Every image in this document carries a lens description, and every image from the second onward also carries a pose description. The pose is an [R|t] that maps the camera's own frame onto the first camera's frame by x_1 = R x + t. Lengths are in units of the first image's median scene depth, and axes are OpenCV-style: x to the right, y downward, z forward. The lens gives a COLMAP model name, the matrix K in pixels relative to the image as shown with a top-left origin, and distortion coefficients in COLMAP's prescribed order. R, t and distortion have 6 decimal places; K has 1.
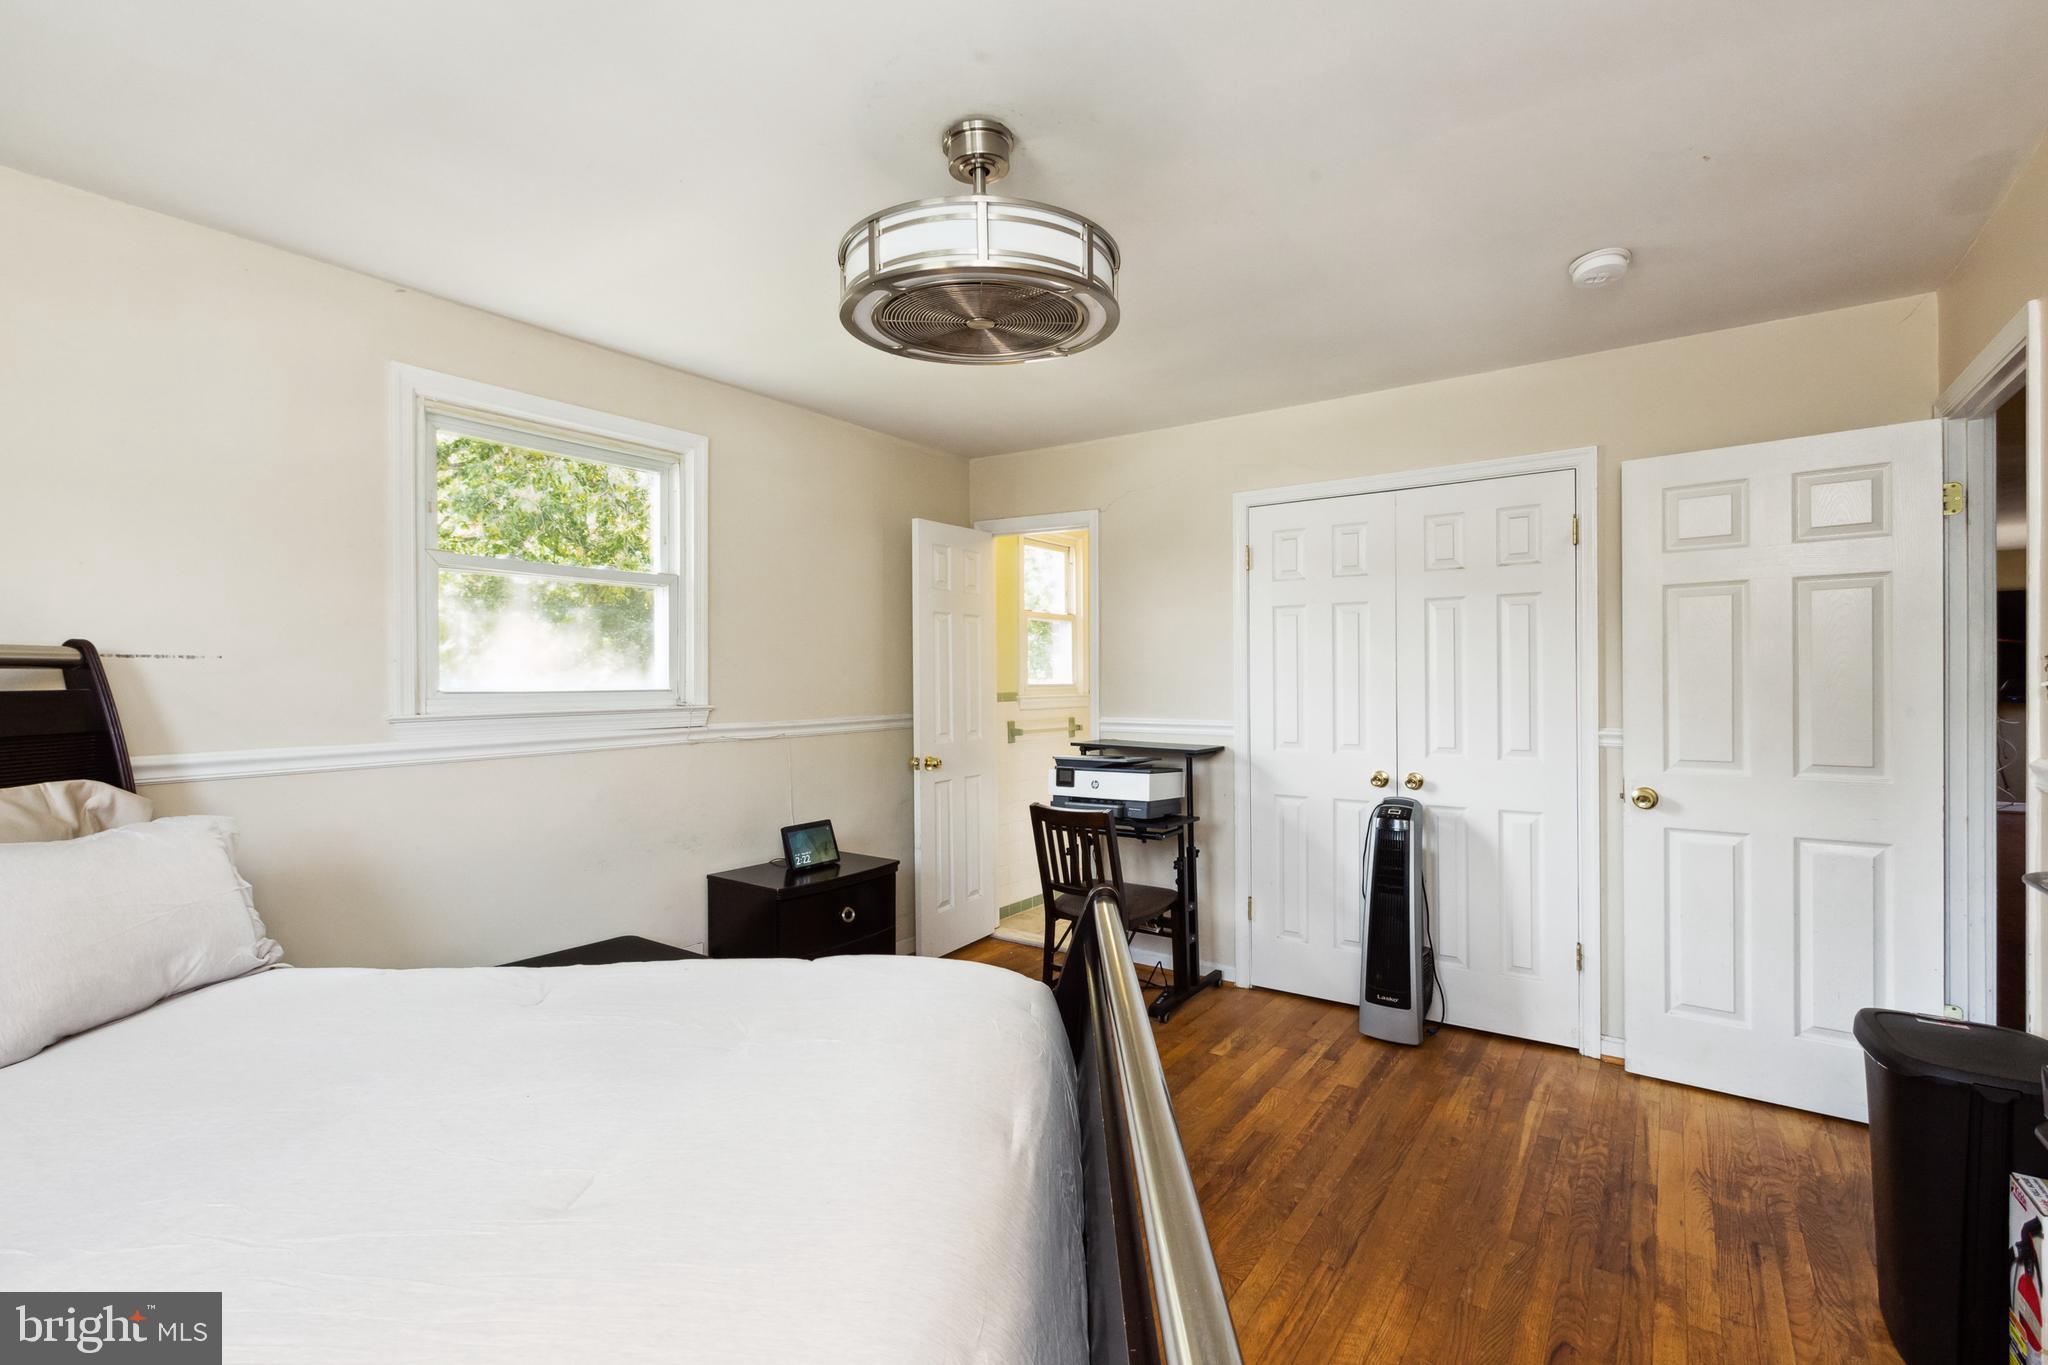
lens RADIAL K [[928.3, 0, 1038.9], [0, 928.3, 667.8], [0, 0, 1]] dist [0.005690, -0.001481]
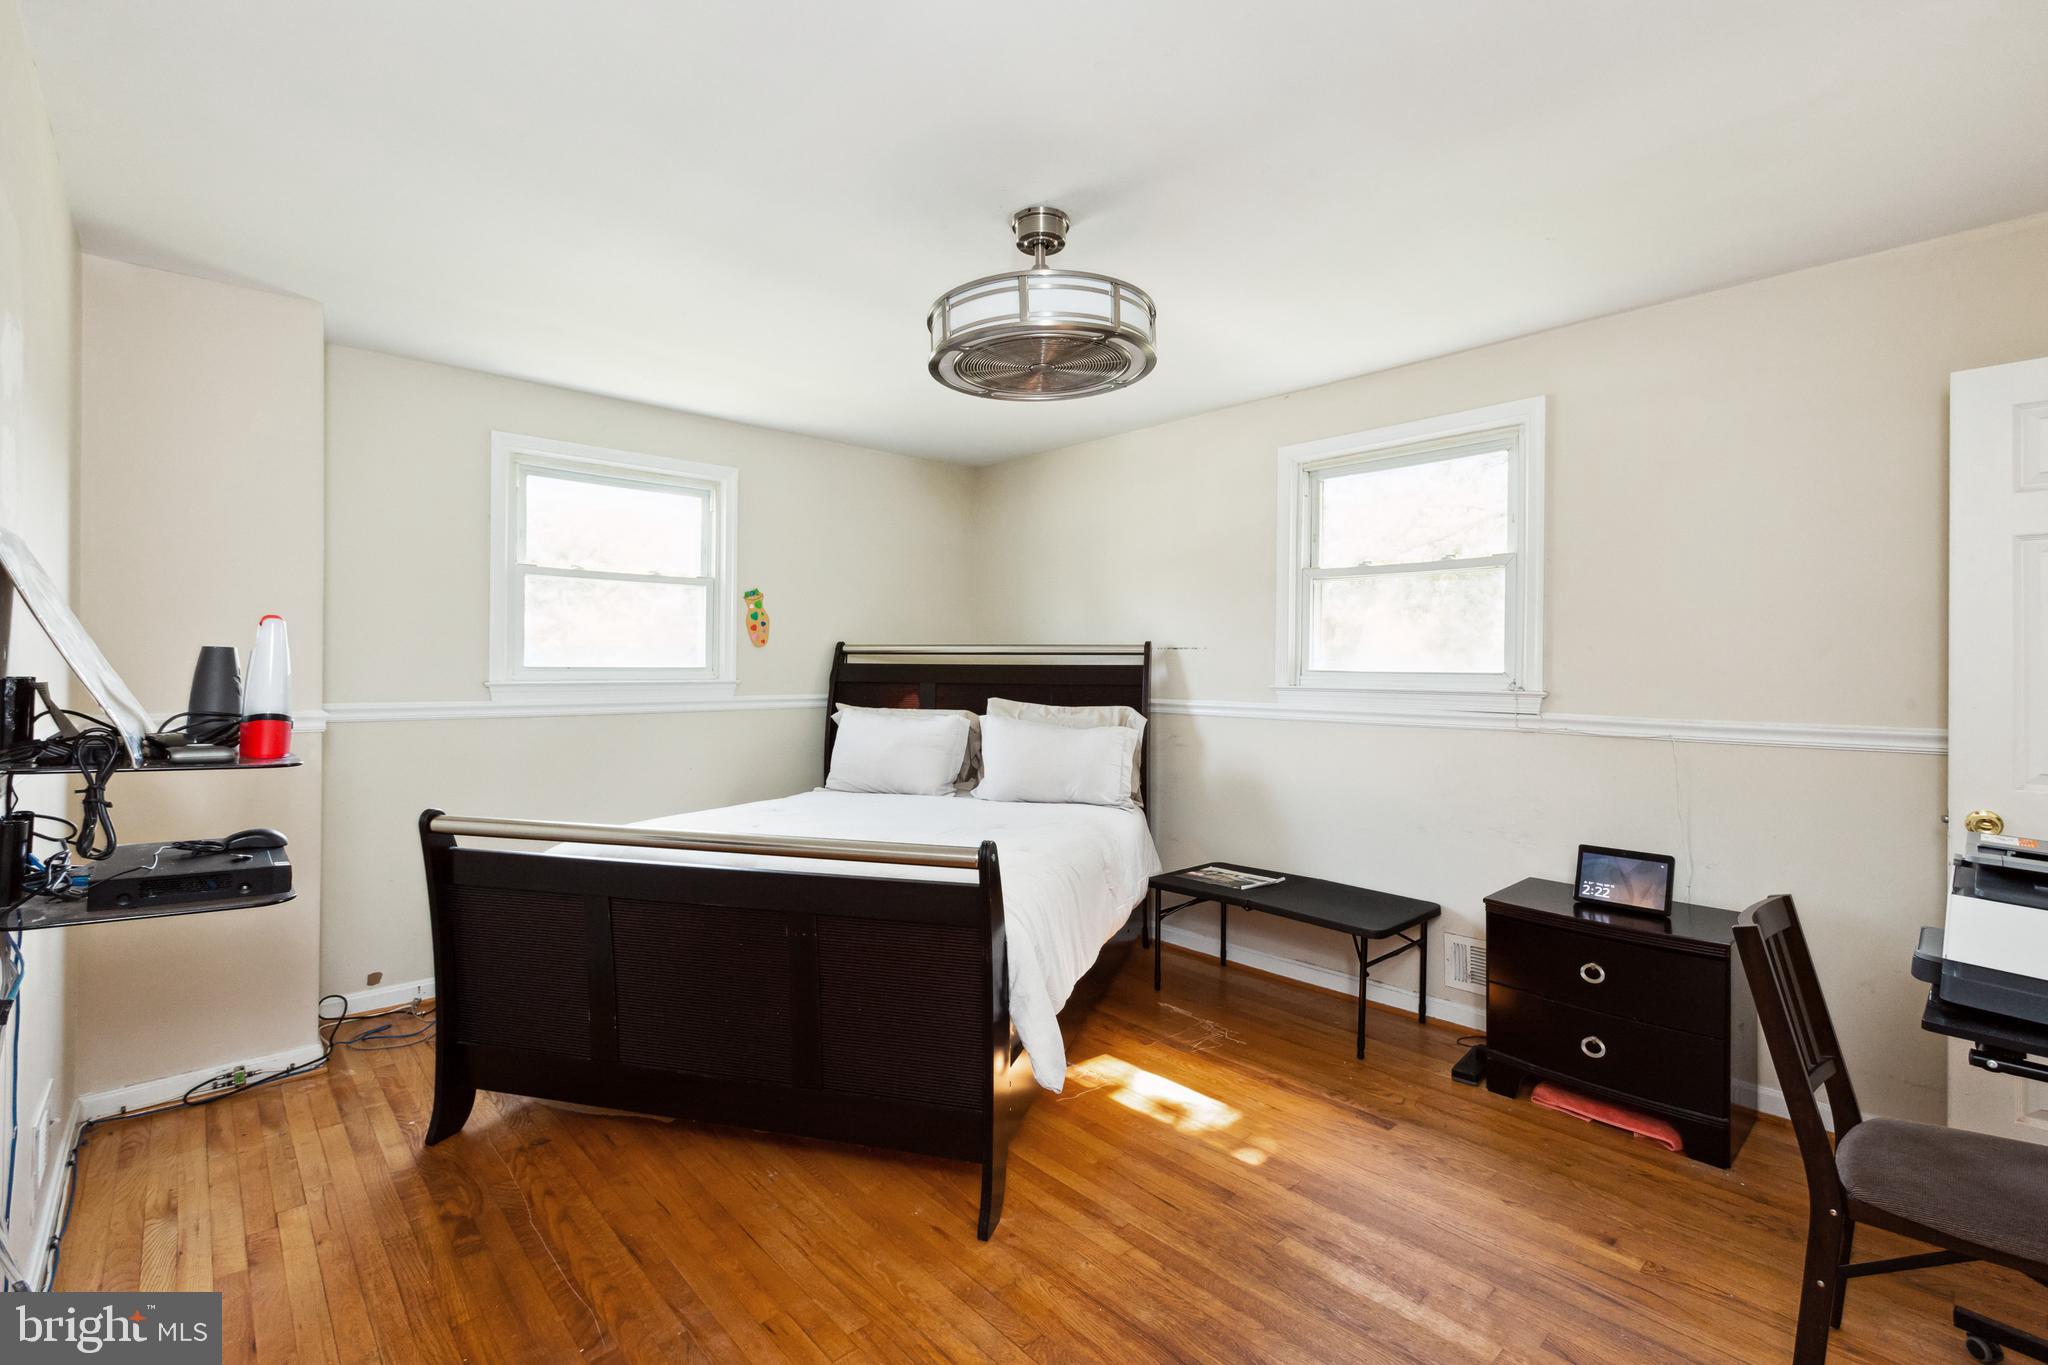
lens RADIAL K [[907.9, 0, 1051.7], [0, 907.9, 654.4], [0, 0, 1]] dist [-0.000060, 0.000076]
pose [[-0.213020, 0.006690, -0.977025, 0.630967], [0.017571, 0.999841, 0.003015, -0.007333], [0.976890, -0.016525, -0.213104, 0.742789]]
